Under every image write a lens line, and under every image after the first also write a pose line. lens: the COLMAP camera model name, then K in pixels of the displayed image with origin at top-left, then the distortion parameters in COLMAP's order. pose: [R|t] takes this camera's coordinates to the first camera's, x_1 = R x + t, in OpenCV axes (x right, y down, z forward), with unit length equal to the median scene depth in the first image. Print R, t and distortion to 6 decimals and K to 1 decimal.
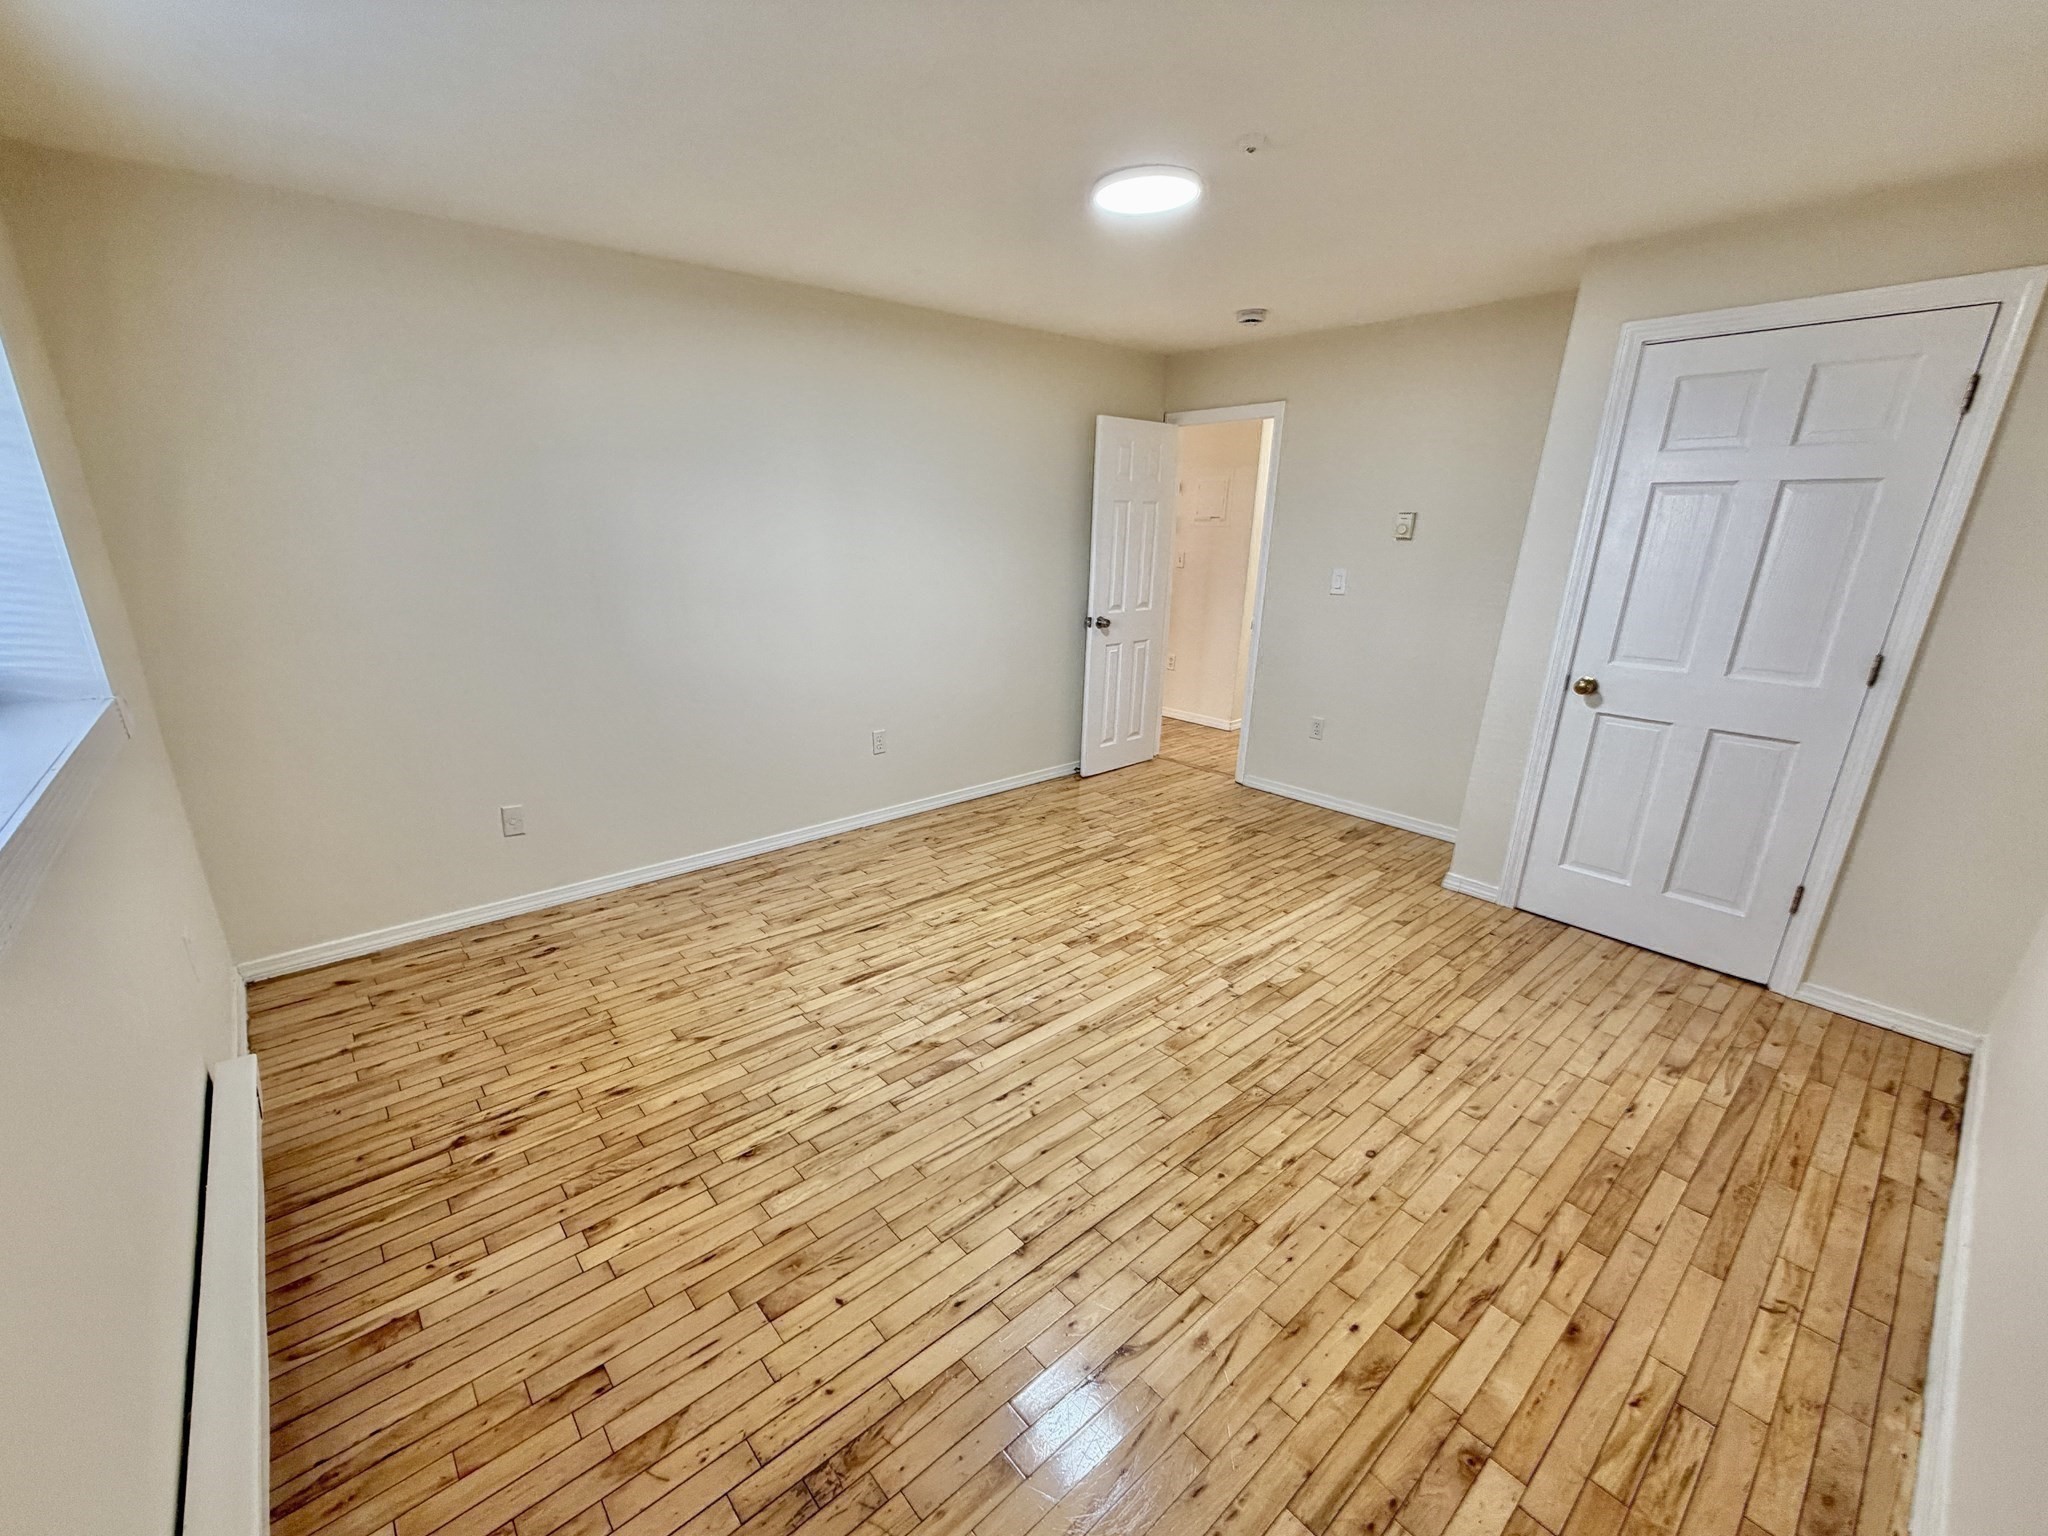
lens RADIAL K [[815.0, 0, 1019.1], [0, 815.0, 771.2], [0, 0, 1]] dist [0.000160, -0.000217]
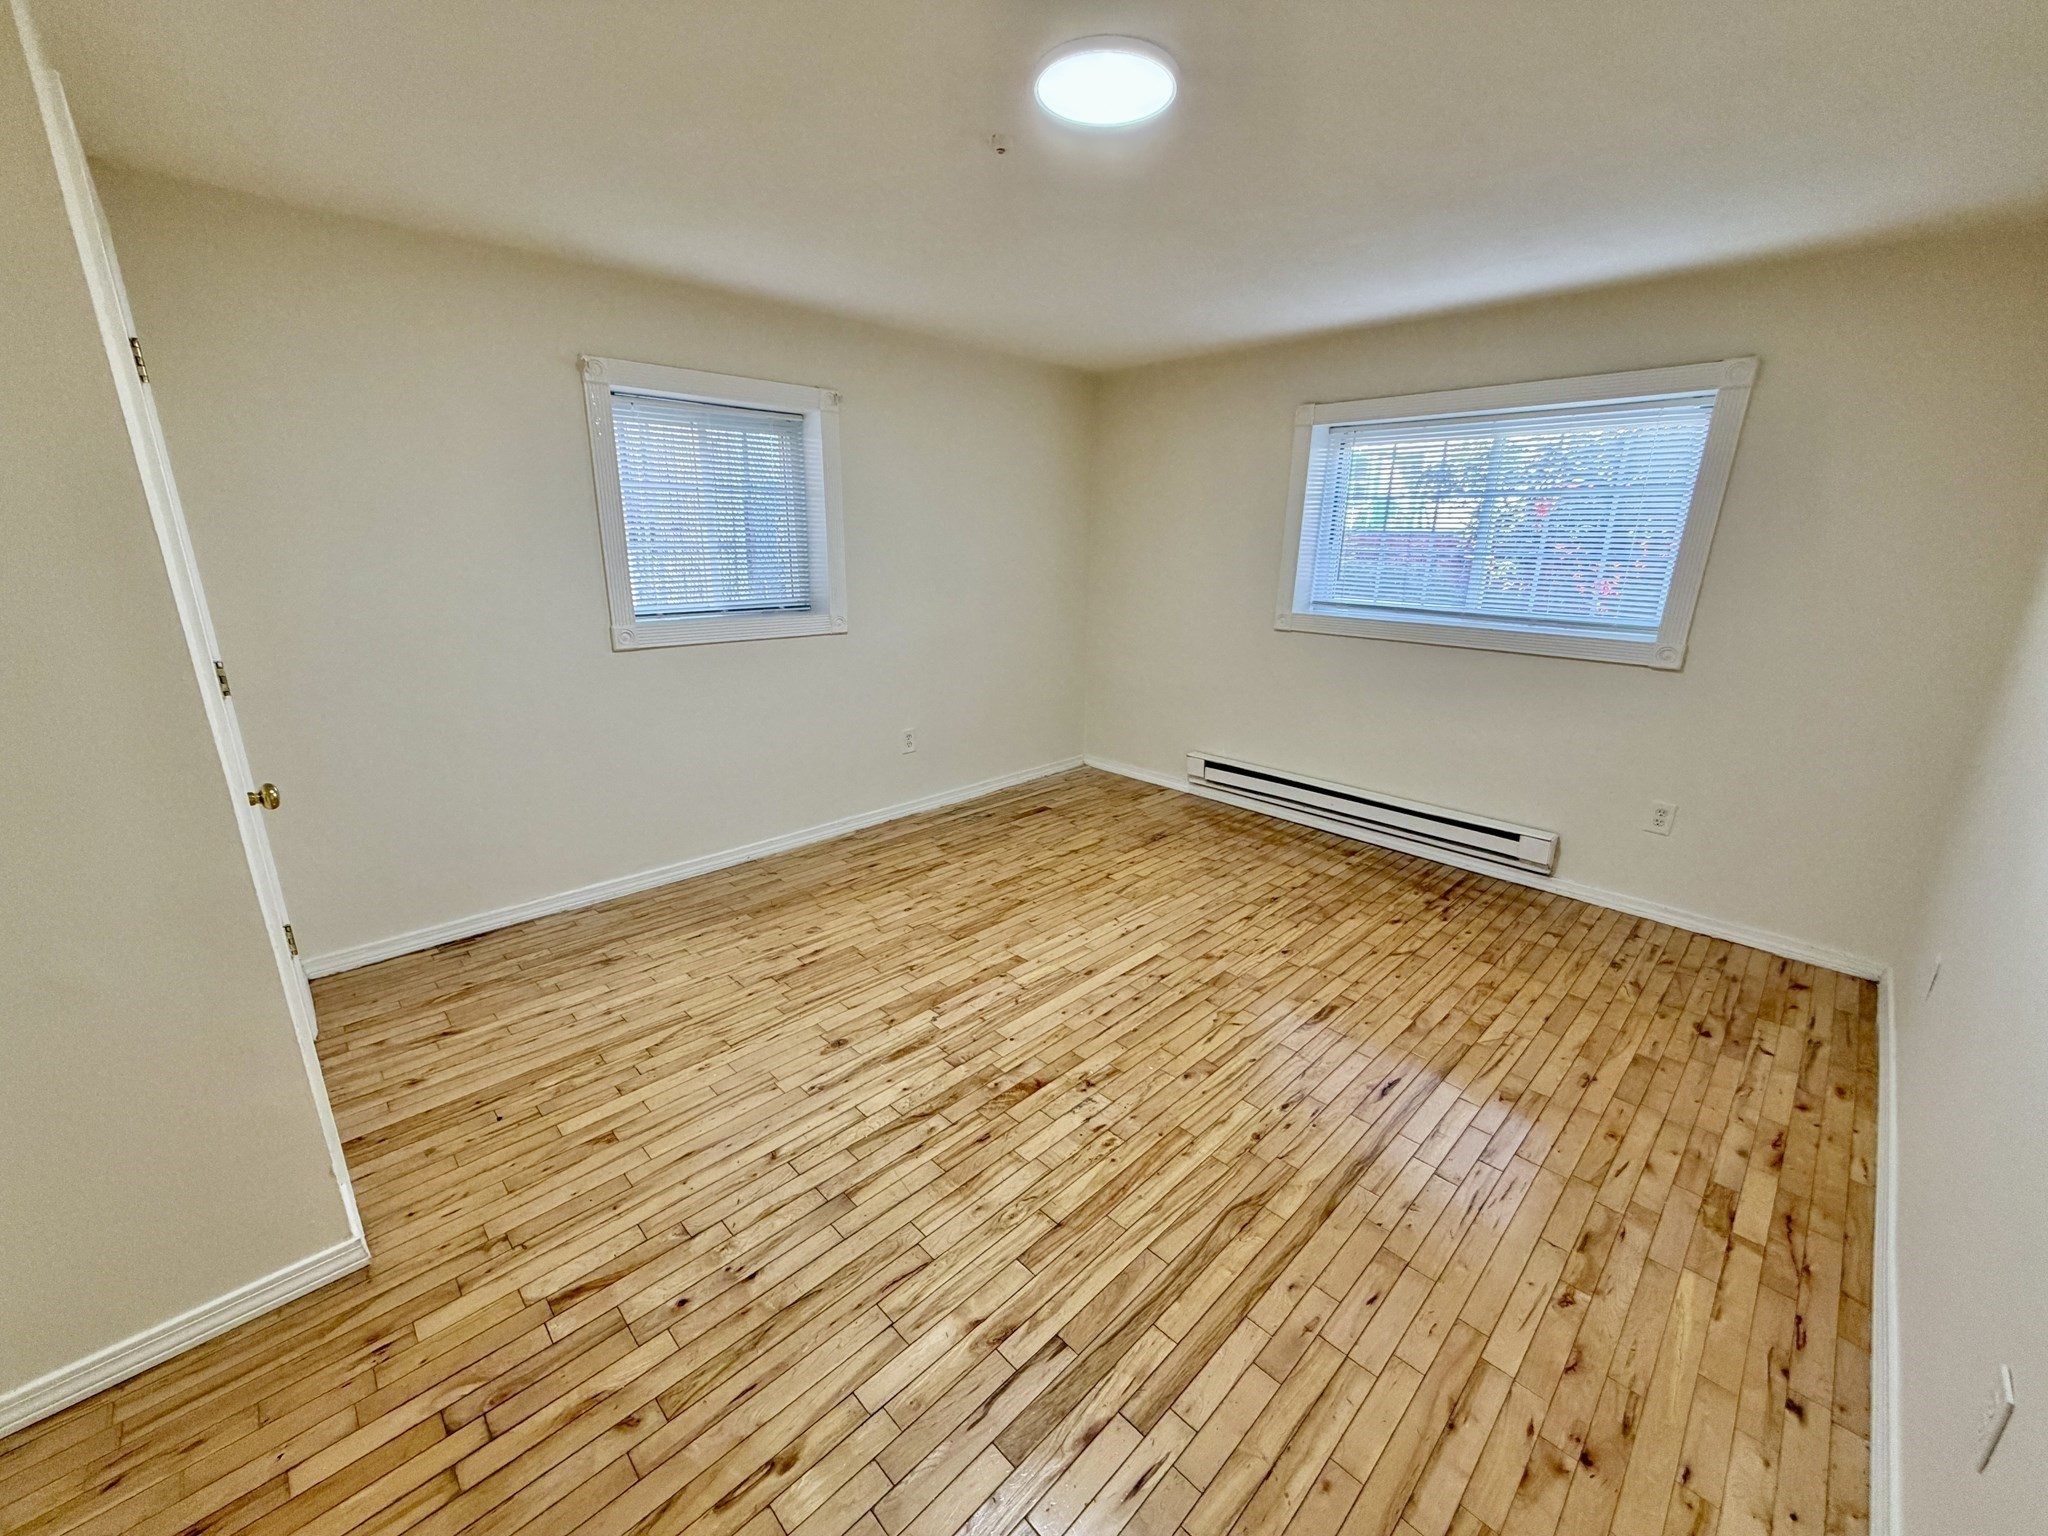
lens RADIAL K [[815.0, 0, 1019.1], [0, 815.0, 771.2], [0, 0, 1]] dist [0.000160, -0.000217]
pose [[-0.999020, -0.008104, -0.043519, 0.215203], [-0.030645, 0.836053, 0.547793, -0.513790], [0.031945, 0.548590, -0.835481, 1.702696]]
